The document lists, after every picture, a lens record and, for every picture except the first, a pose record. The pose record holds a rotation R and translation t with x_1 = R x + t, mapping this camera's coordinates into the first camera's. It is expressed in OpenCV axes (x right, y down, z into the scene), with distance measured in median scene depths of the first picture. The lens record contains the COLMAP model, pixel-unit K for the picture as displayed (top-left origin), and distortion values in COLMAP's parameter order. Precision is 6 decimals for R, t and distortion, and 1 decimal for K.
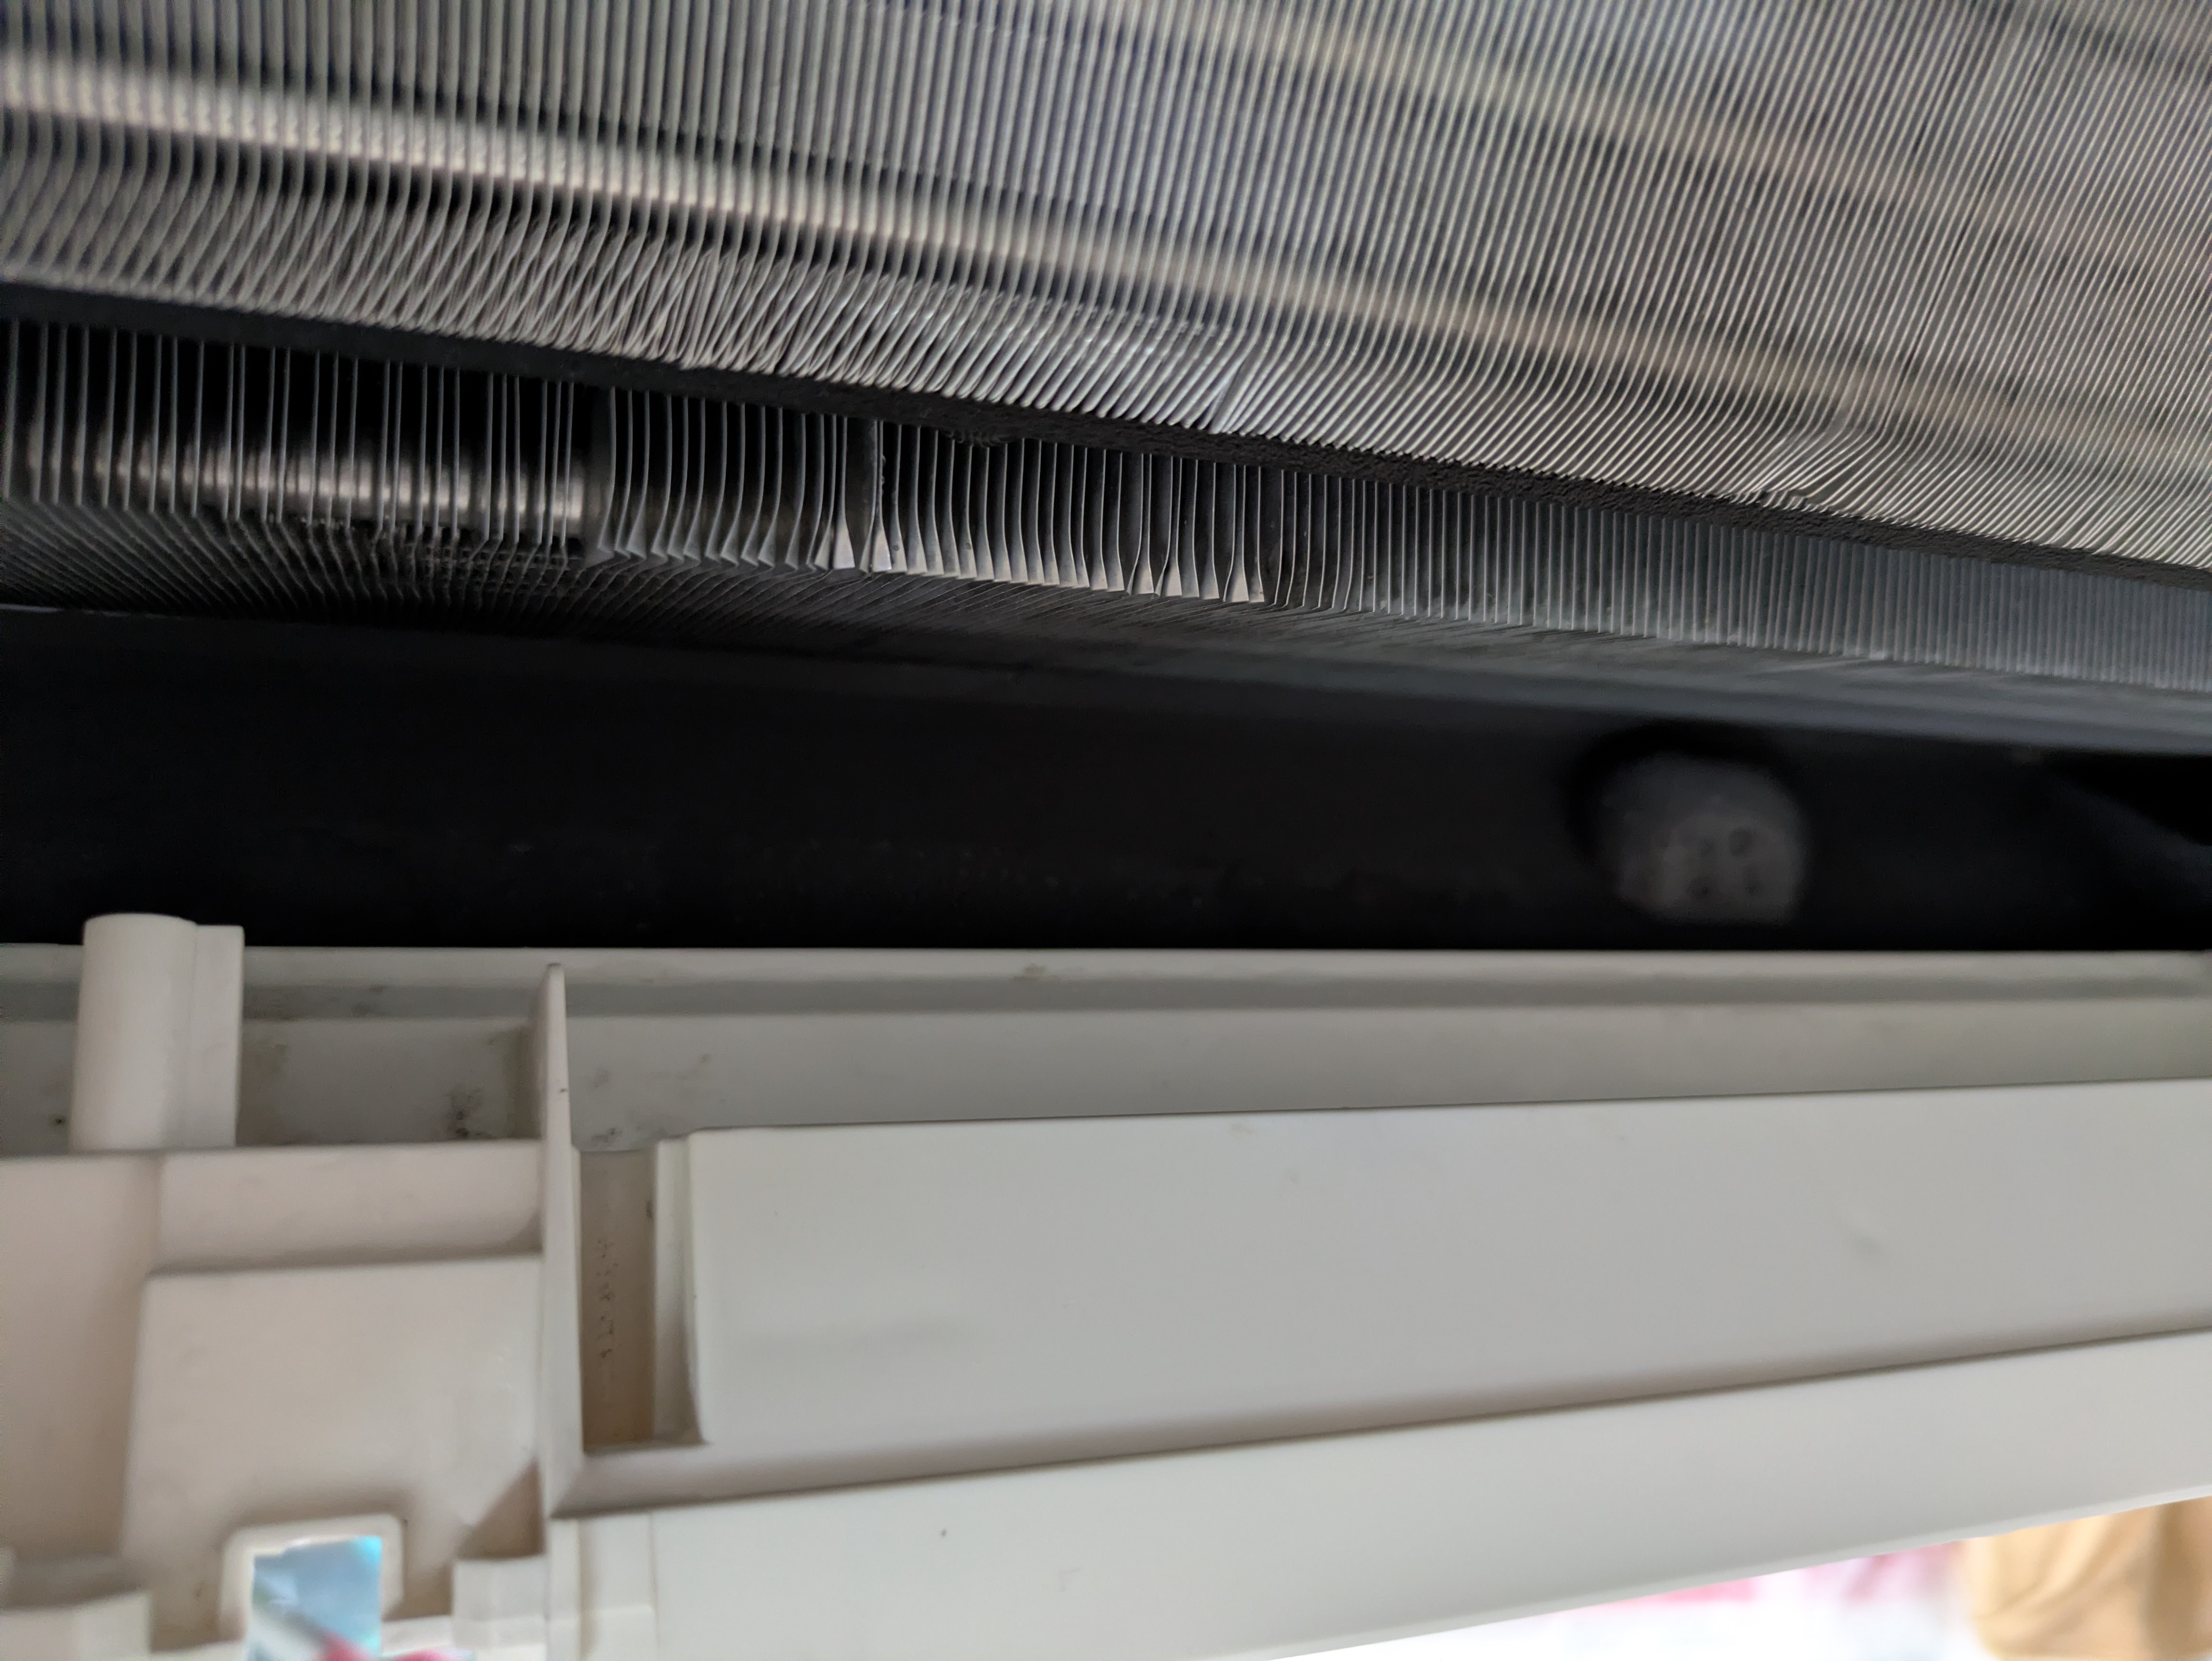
lens RADIAL K [[1719.6, 0, 1106.0], [0, 1719.6, 830.5], [0, 0, 1]] dist [0.002987, -0.012559]
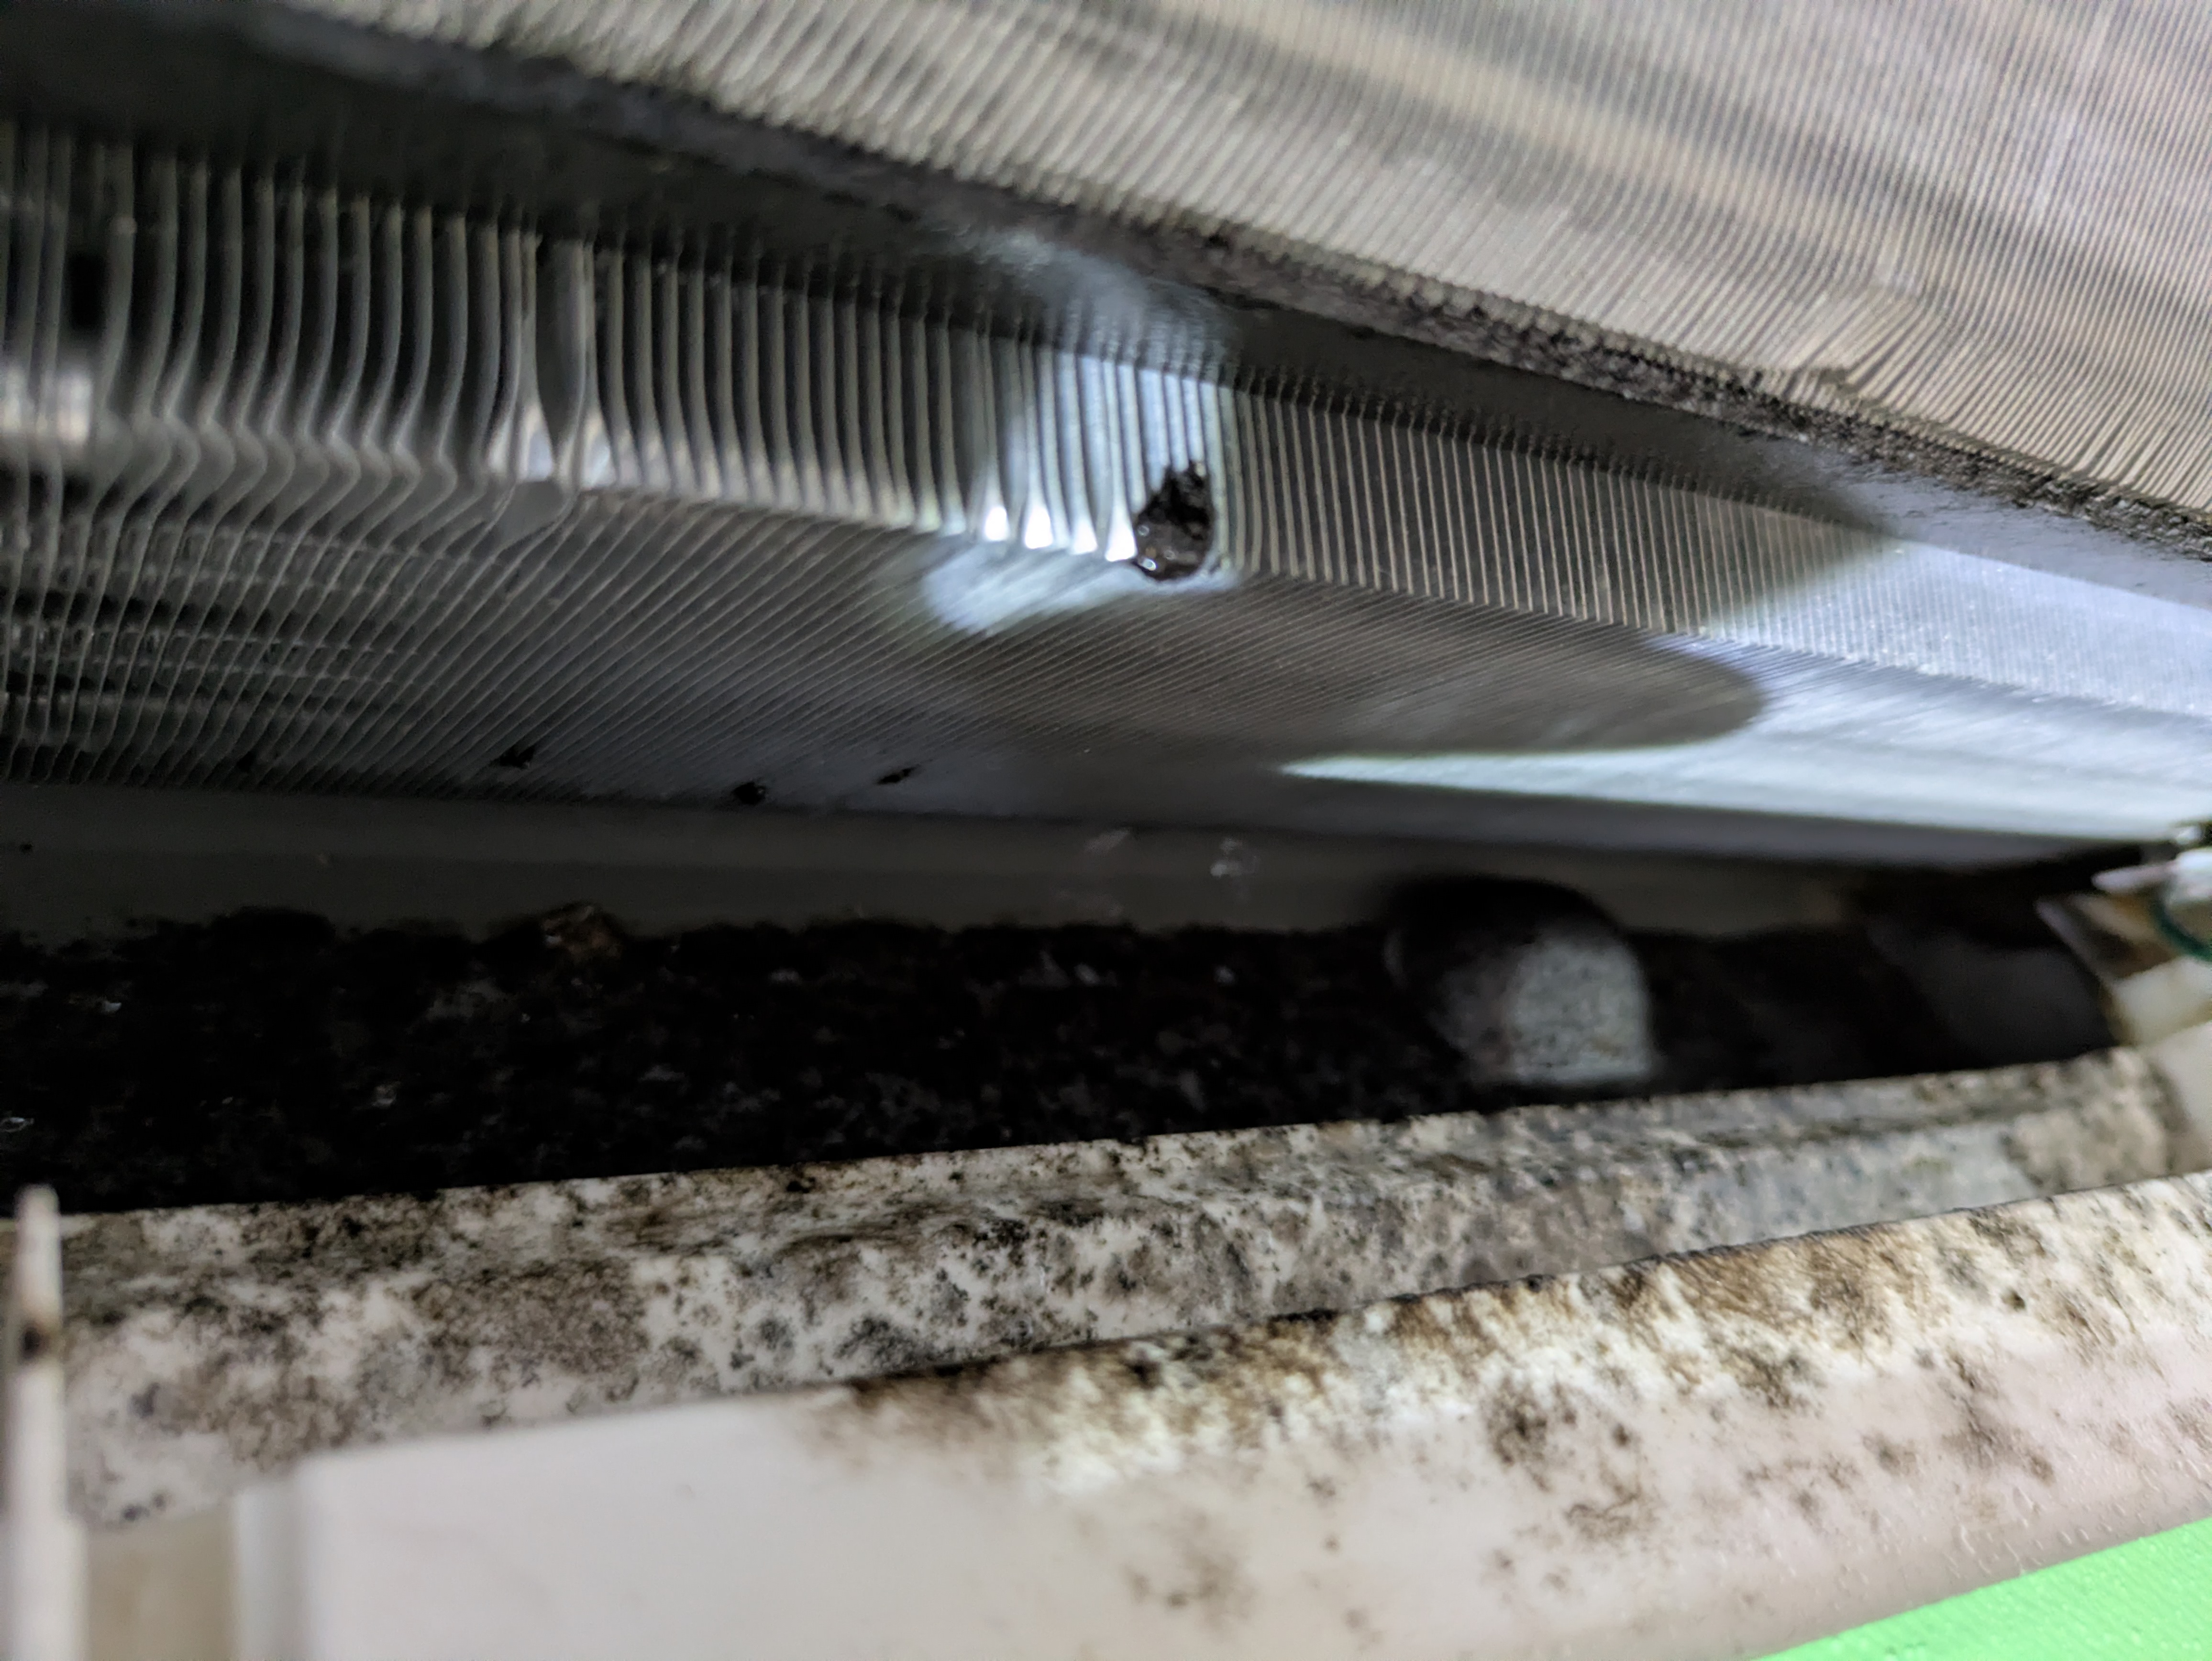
lens RADIAL K [[1719.6, 0, 1106.0], [0, 1719.6, 830.5], [0, 0, 1]] dist [0.002987, -0.012559]
pose [[0.972614, -0.053300, 0.226232, -0.097757], [0.094082, 0.980328, -0.173510, 0.104395], [-0.212533, 0.190043, 0.958495, 0.372177]]
